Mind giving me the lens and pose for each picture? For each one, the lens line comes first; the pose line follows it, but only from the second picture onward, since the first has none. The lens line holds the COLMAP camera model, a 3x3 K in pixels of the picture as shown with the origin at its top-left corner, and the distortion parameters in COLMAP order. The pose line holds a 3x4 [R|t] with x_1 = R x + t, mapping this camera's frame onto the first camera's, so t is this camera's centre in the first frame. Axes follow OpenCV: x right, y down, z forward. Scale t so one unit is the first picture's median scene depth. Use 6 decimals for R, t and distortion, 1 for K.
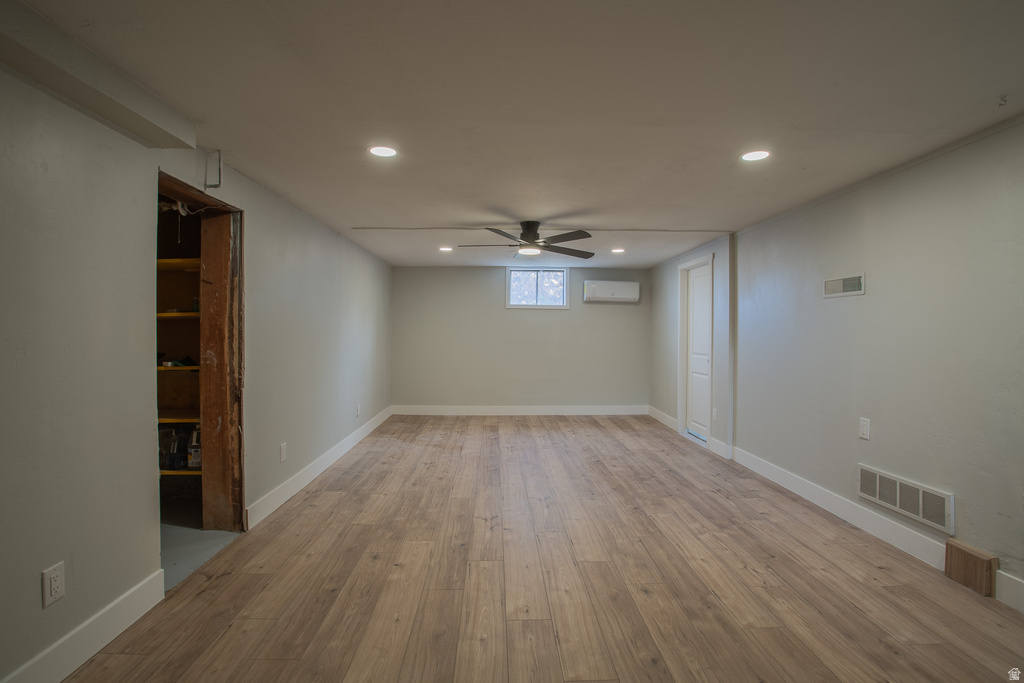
lens RADIAL K [[504.8, 0, 518.7], [0, 504.8, 335.0], [0, 0, 1]] dist [-0.068622, 0.027658]
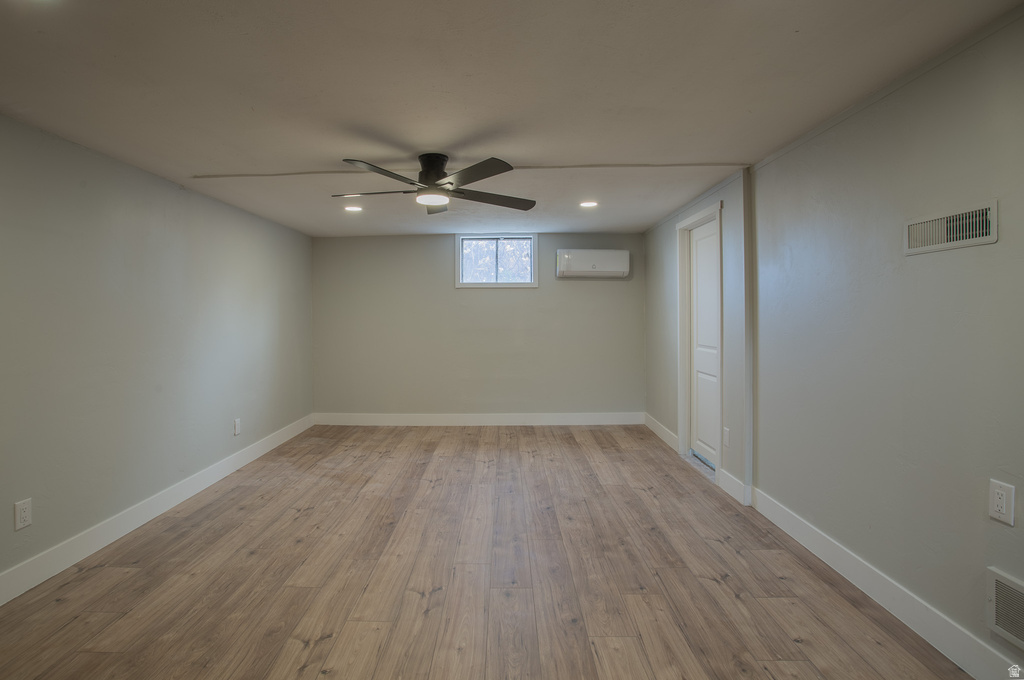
lens RADIAL K [[539.9, 0, 495.3], [0, 539.9, 318.7], [0, 0, 1]] dist [-0.050614, 0.017184]
pose [[0.997797, -0.013809, -0.064894, 0.172345], [0.013762, 0.999905, -0.001170, -0.007139], [0.064904, 0.000274, 0.997891, 0.339760]]
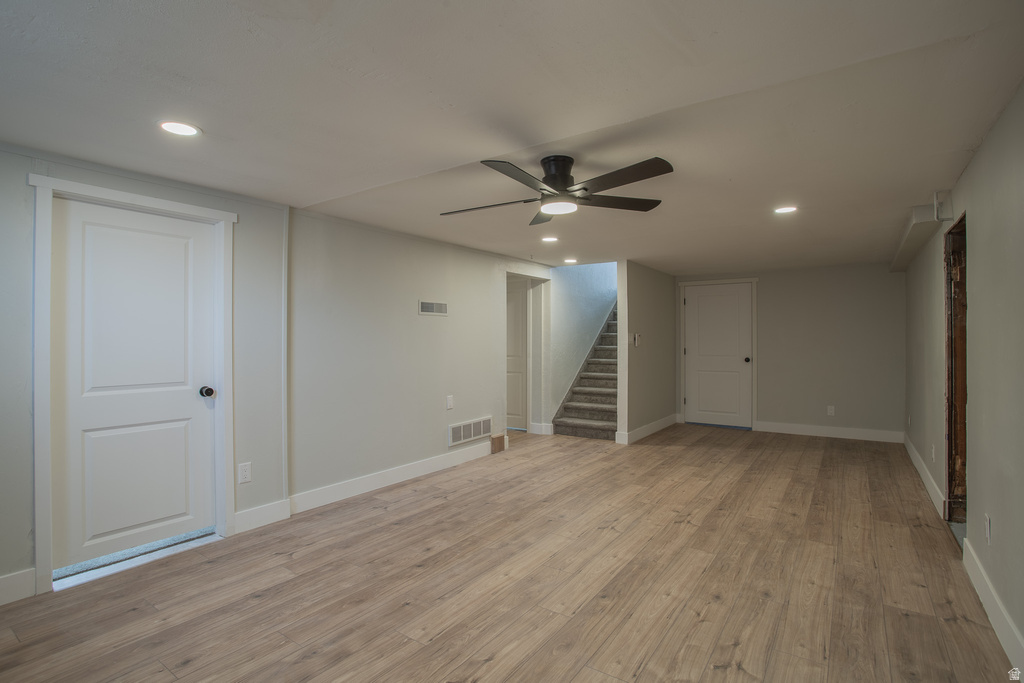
lens RADIAL K [[504.8, 0, 508.7], [0, 504.8, 339.9], [0, 0, 1]] dist [-0.068622, 0.027658]
pose [[-0.792474, -0.000157, 0.609906, -0.341540], [0.003456, 0.999983, 0.004748, -0.011949], [-0.609896, 0.005870, -0.792460, 1.753341]]
